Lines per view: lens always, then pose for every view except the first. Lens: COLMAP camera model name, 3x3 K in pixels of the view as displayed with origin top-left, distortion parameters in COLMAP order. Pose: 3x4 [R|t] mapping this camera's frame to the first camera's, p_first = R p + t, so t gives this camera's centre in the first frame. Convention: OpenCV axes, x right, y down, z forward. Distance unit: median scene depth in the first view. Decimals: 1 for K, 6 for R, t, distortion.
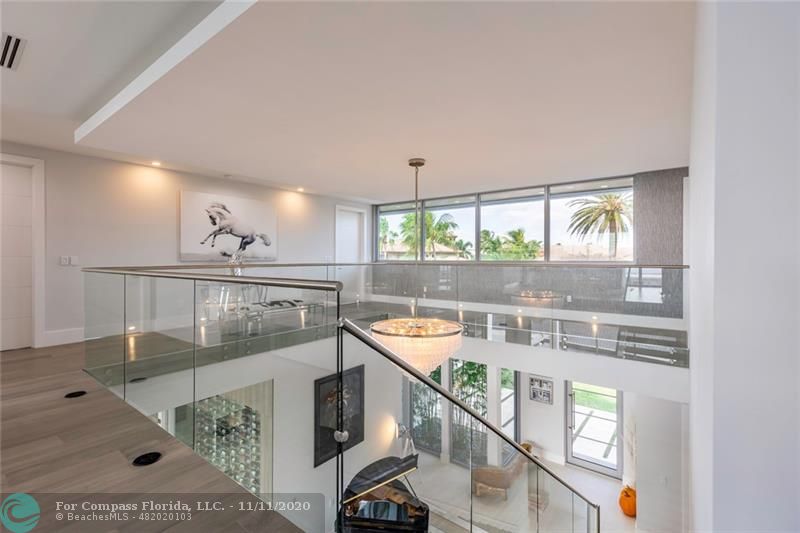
lens RADIAL K [[357.8, 0, 399.0], [0, 357.8, 261.9], [0, 0, 1]] dist [-0.000187, -0.000067]
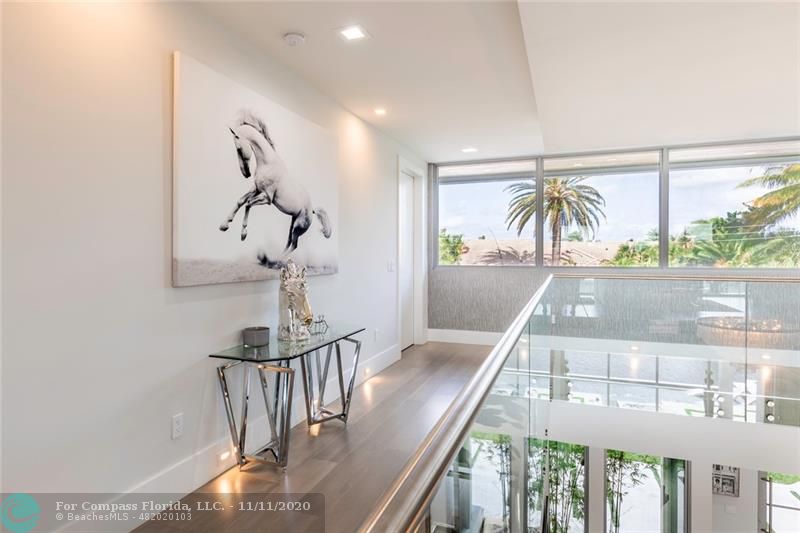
lens RADIAL K [[467.0, 0, 400.0], [0, 467.0, 266.5], [0, 0, 1]] dist [0.001171, 0.000280]
pose [[0.968982, -0.006415, 0.247047, -0.361652], [0.002688, 0.999878, 0.015419, -0.017071], [-0.247116, -0.014277, 0.968881, 0.392308]]
